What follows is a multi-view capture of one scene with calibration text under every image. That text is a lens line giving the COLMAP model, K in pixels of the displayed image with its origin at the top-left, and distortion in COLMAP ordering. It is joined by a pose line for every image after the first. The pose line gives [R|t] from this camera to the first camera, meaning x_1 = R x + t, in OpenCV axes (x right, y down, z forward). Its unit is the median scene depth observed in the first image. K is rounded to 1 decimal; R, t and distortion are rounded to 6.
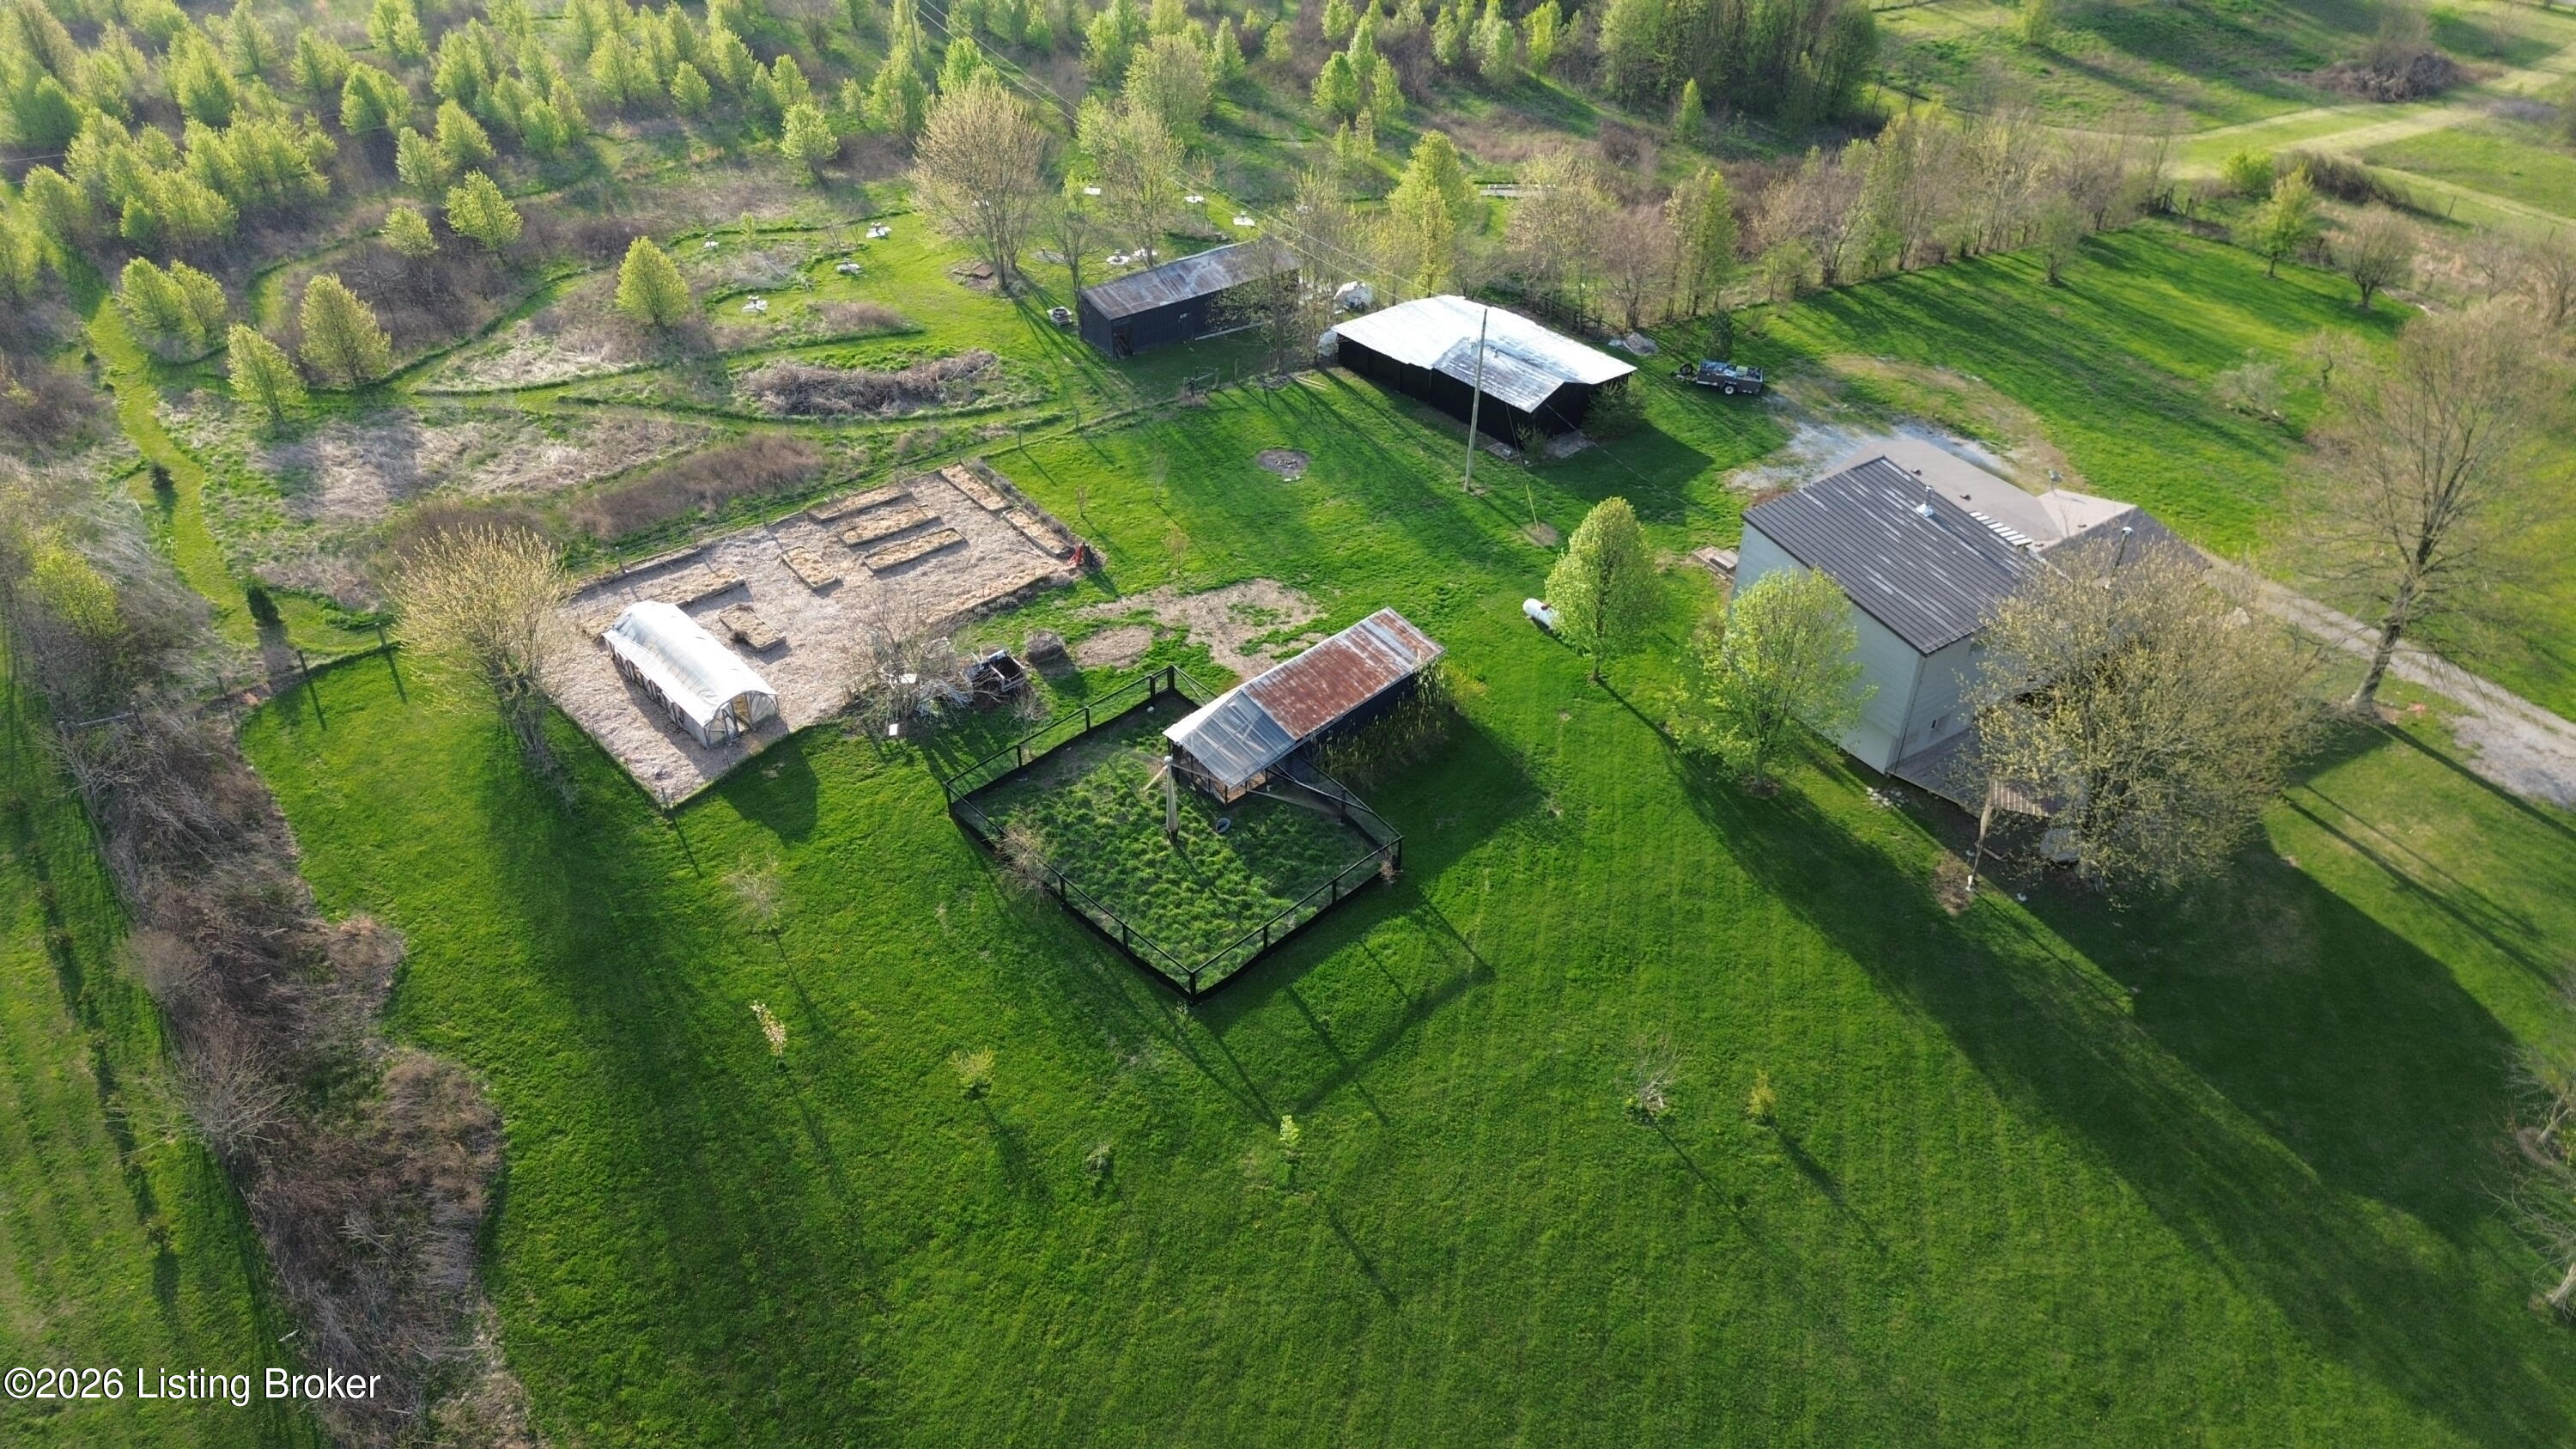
lens RADIAL K [[1820.3, 0, 1295.6], [0, 1820.3, 722.2], [0, 0, 1]] dist [0.084155, -0.083709]
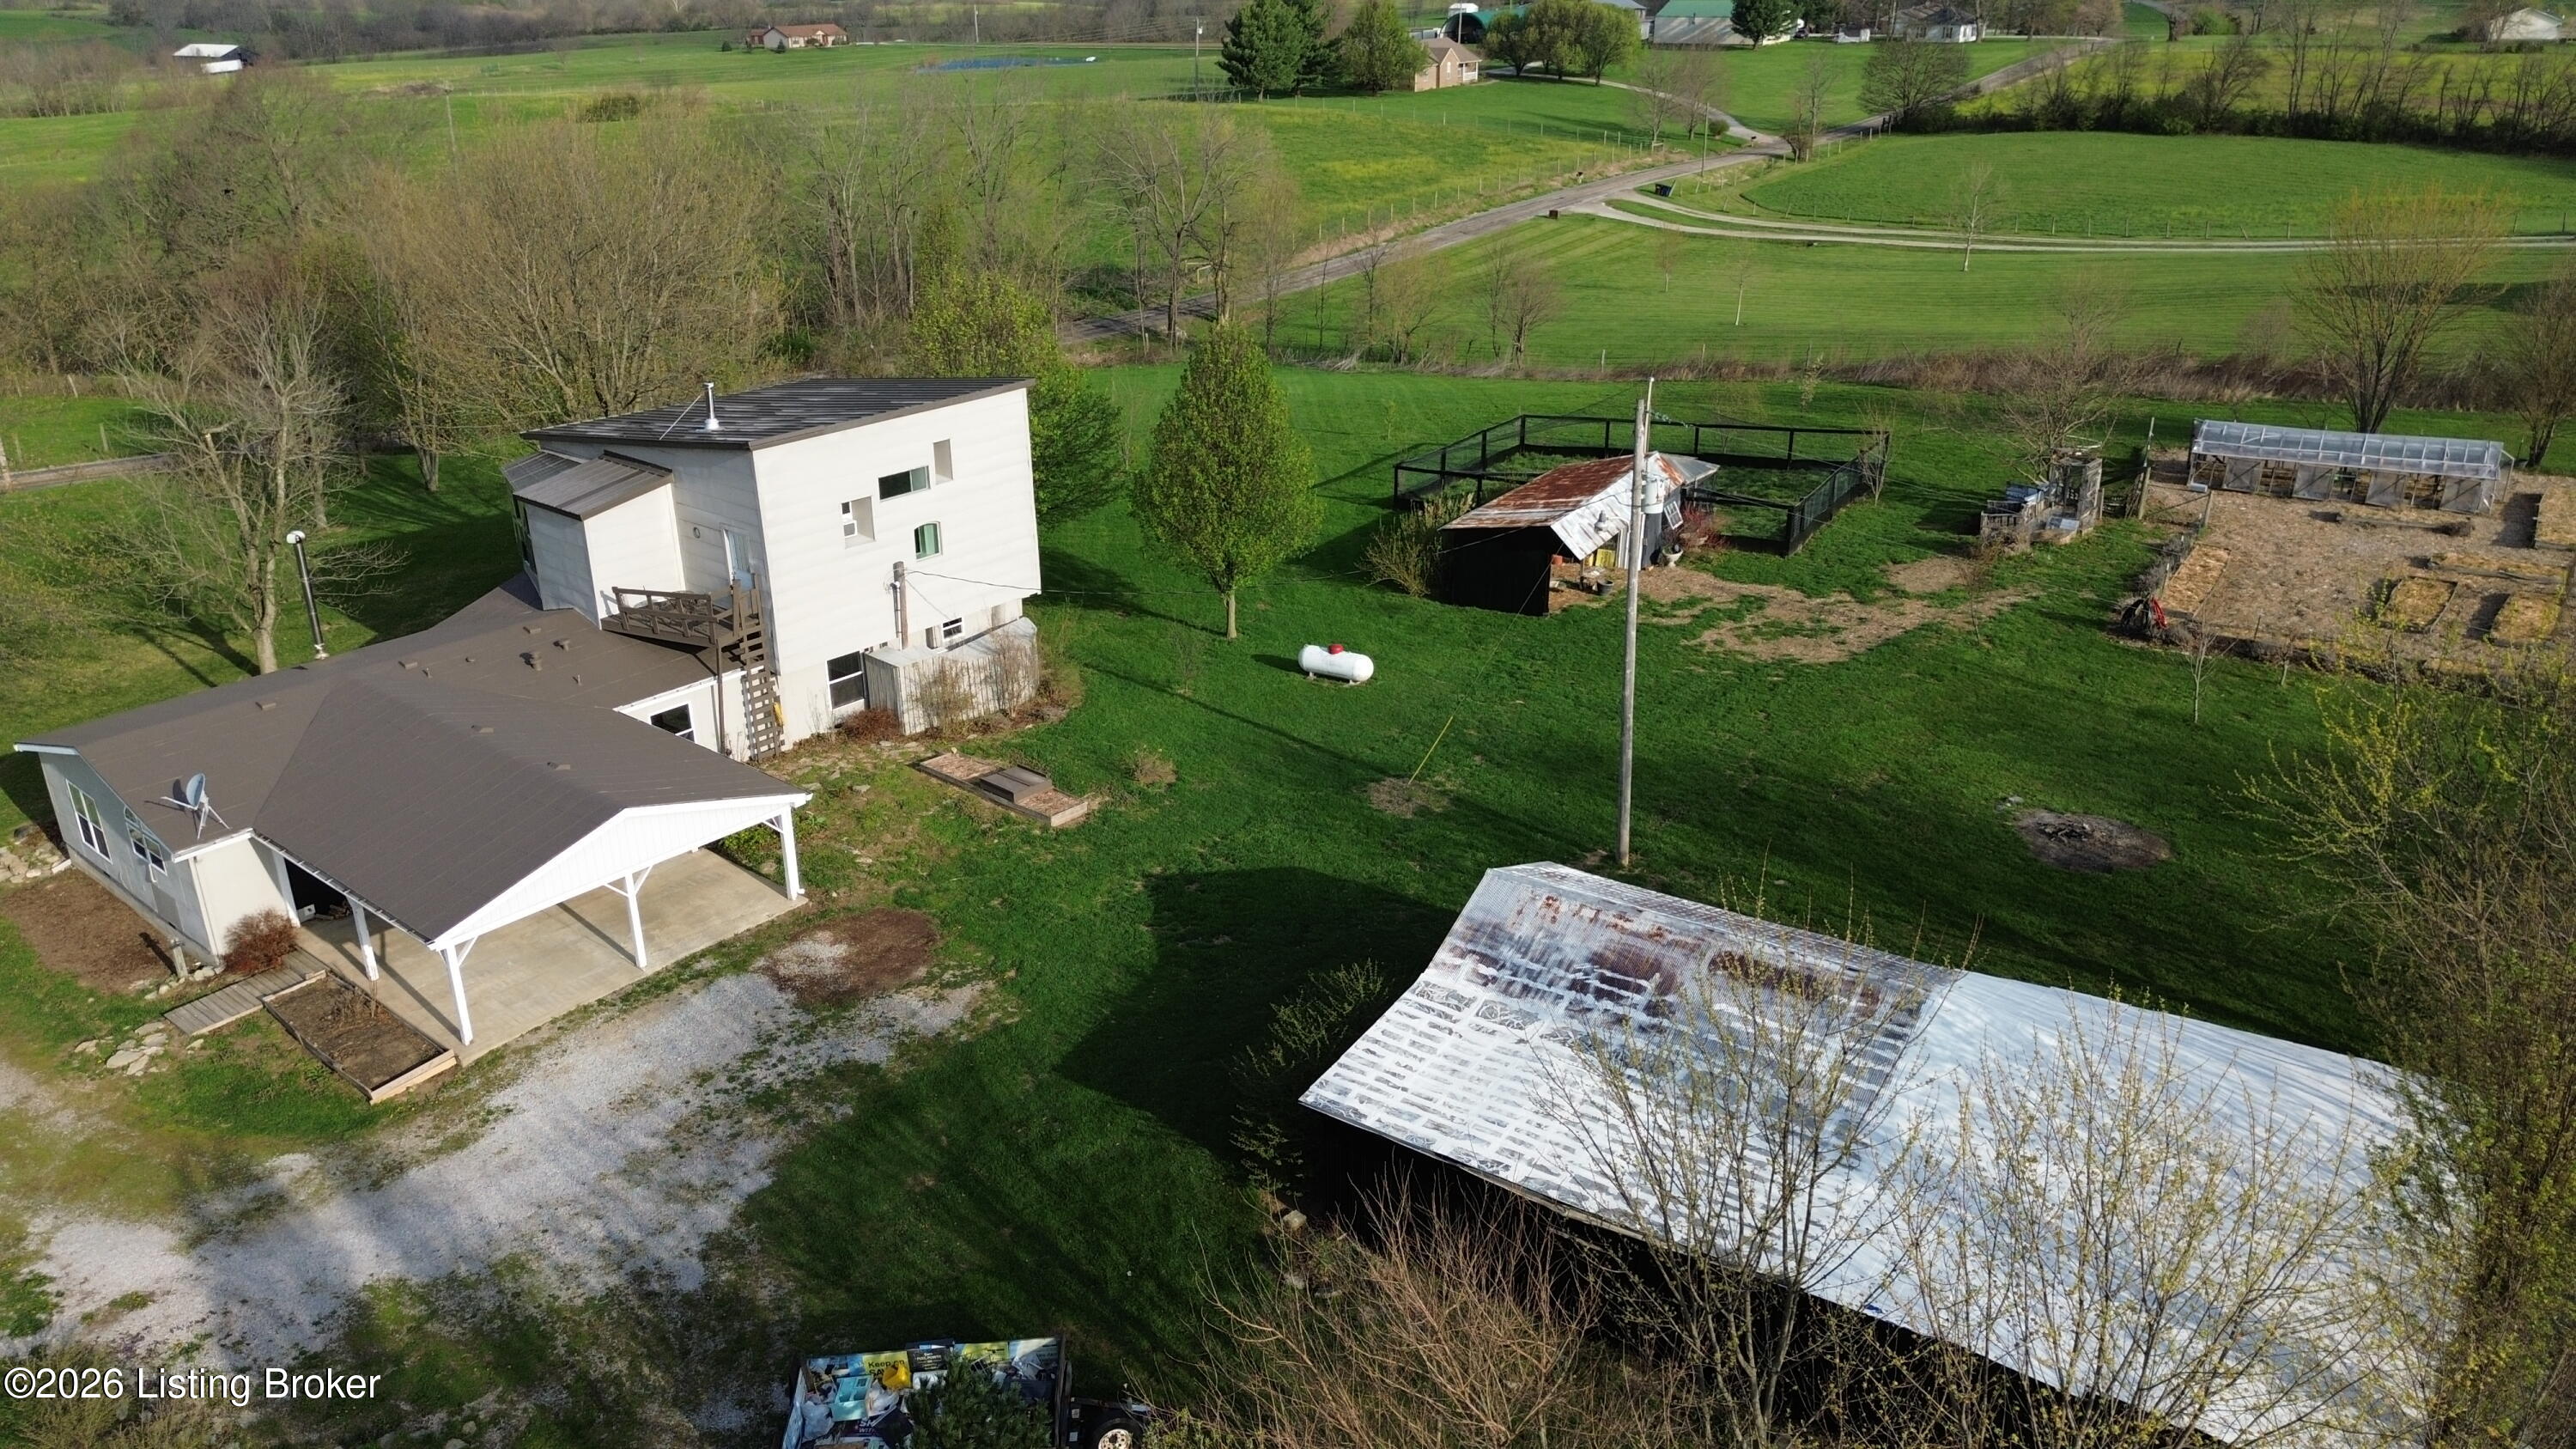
lens RADIAL K [[1820.3, 0, 1281.2], [0, 1820.3, 726.1], [0, 0, 1]] dist [0.084155, -0.083709]
pose [[-0.963489, 0.107007, -0.245436, 0.312754], [-0.157603, 0.514384, 0.842953, -0.562249], [0.216450, 0.850858, -0.478739, 1.358358]]
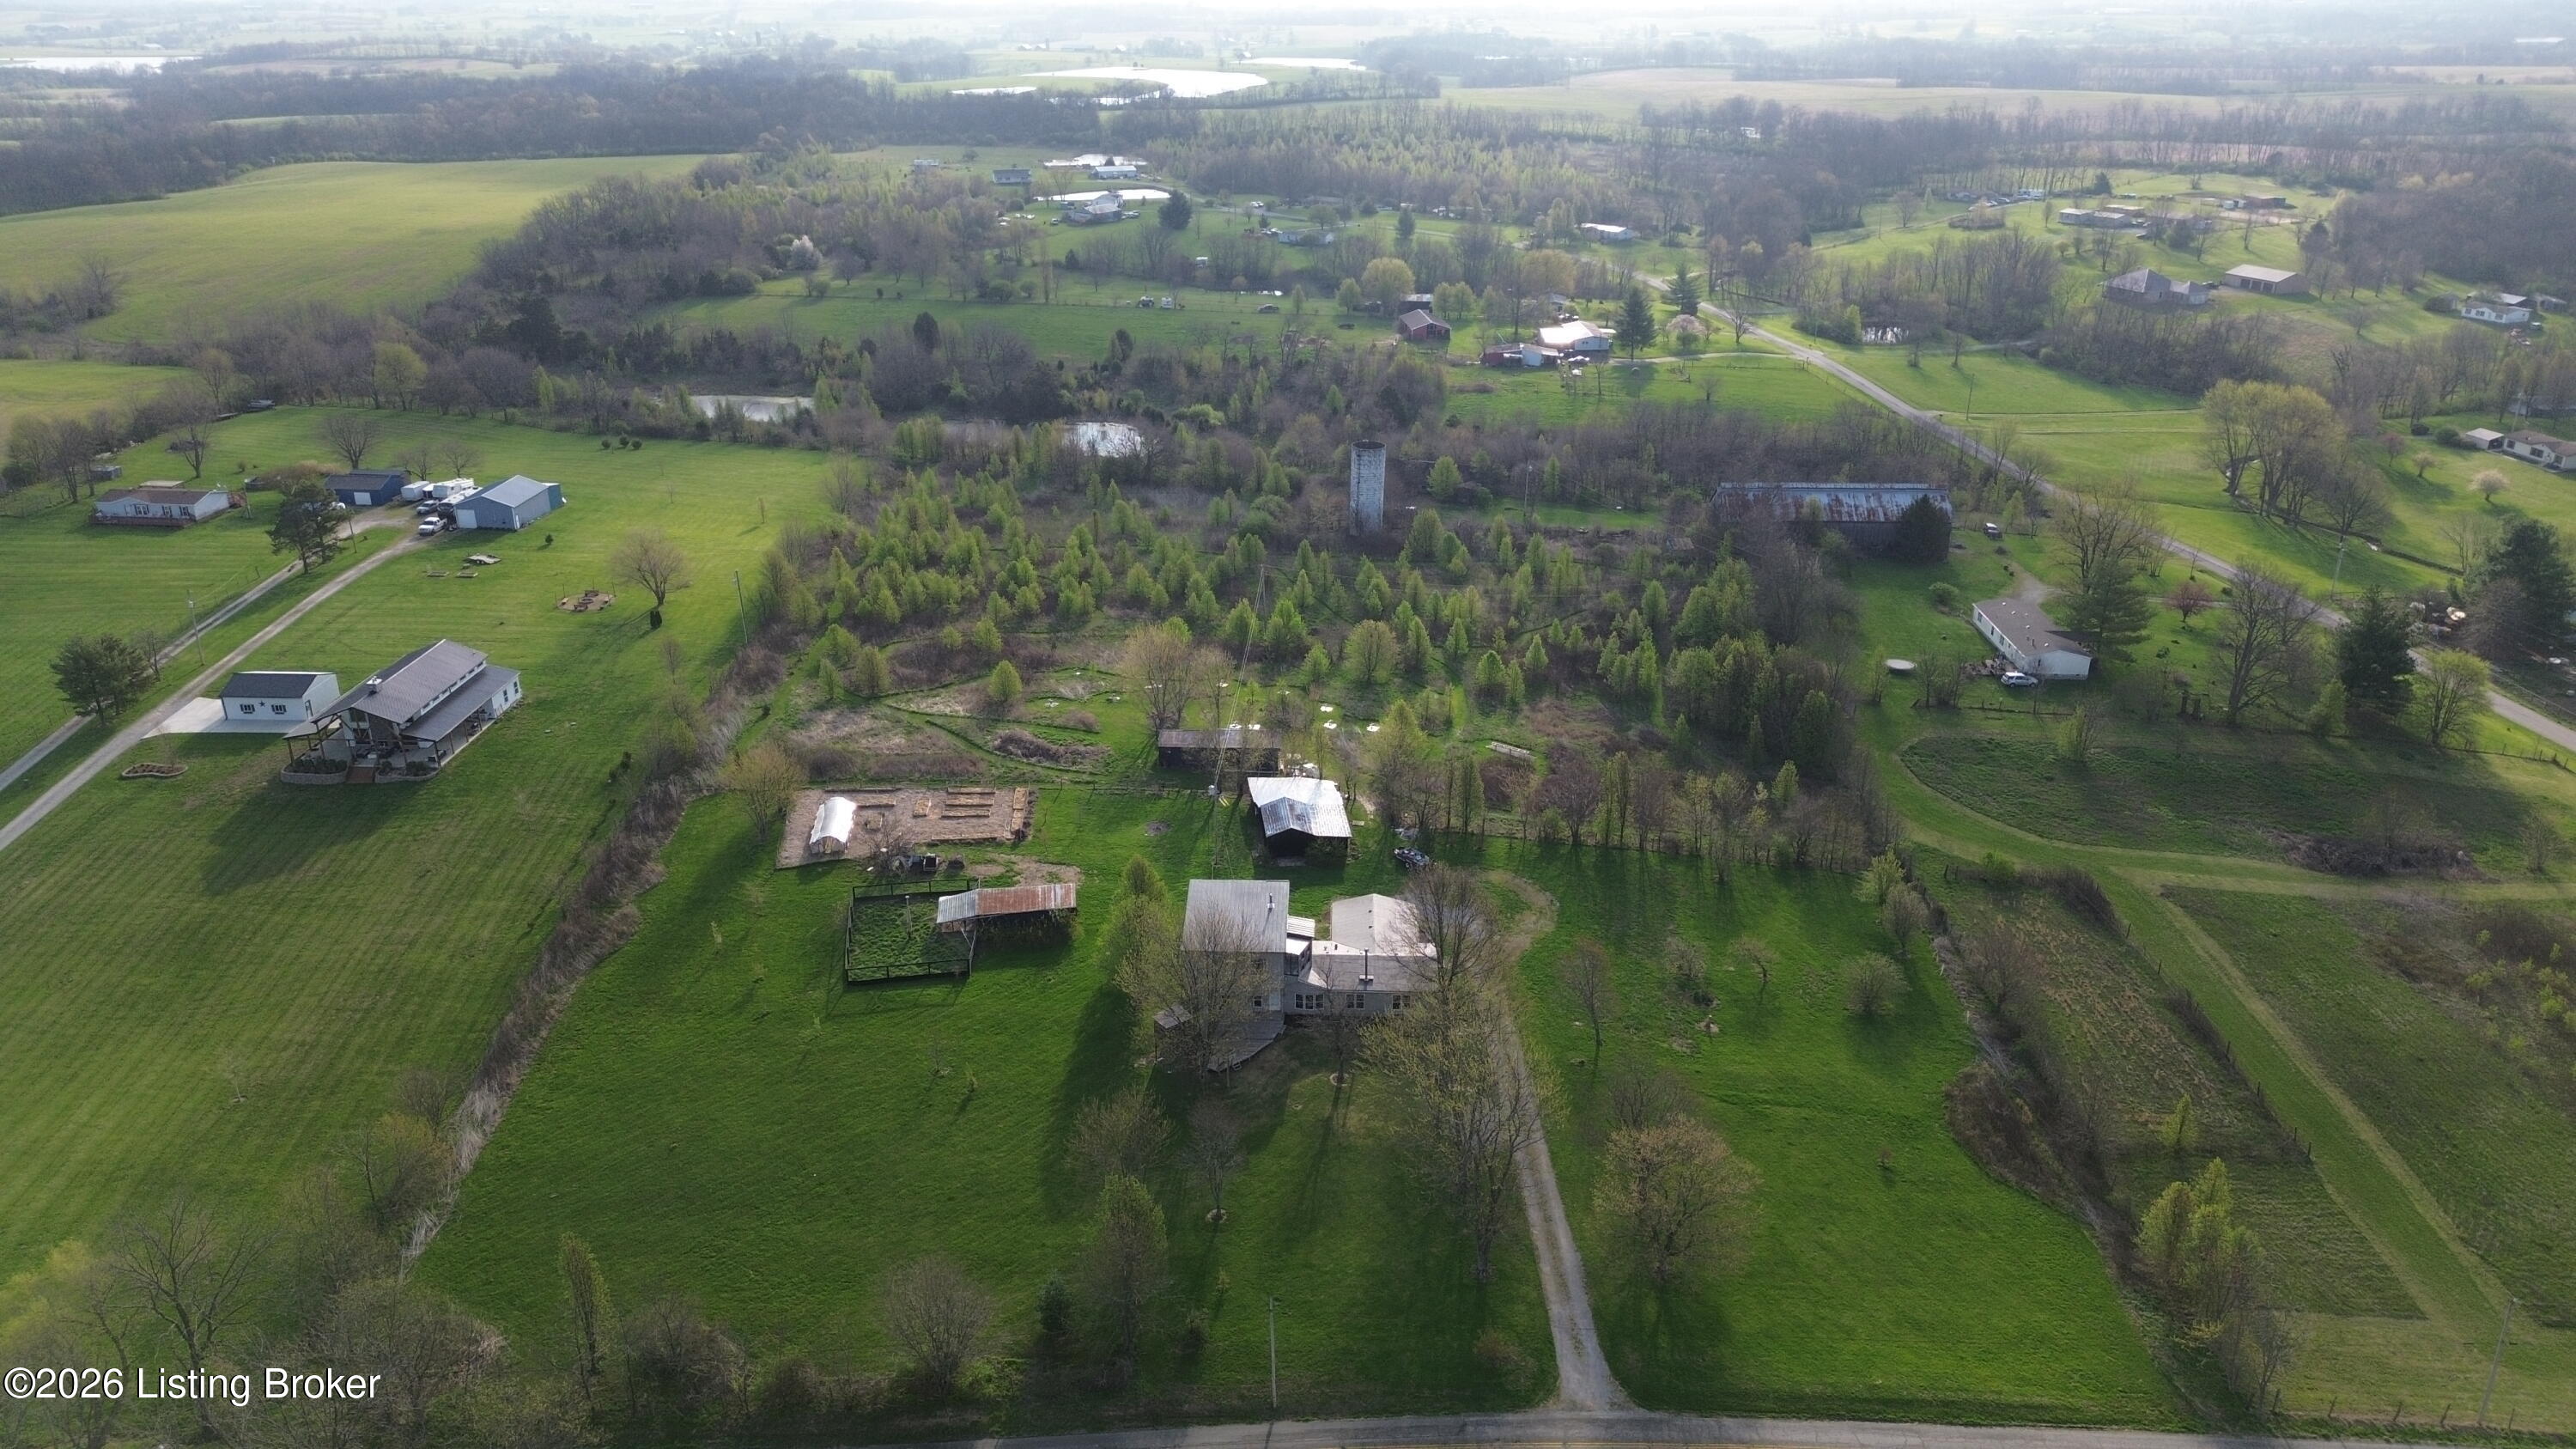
lens RADIAL K [[1820.3, 0, 1296.2], [0, 1820.3, 725.9], [0, 0, 1]] dist [0.084155, -0.083709]
pose [[0.808749, 0.223284, -0.544123, 1.376182], [-0.352671, 0.924473, -0.144823, -0.016508], [0.470690, 0.309022, 0.826412, -0.687574]]
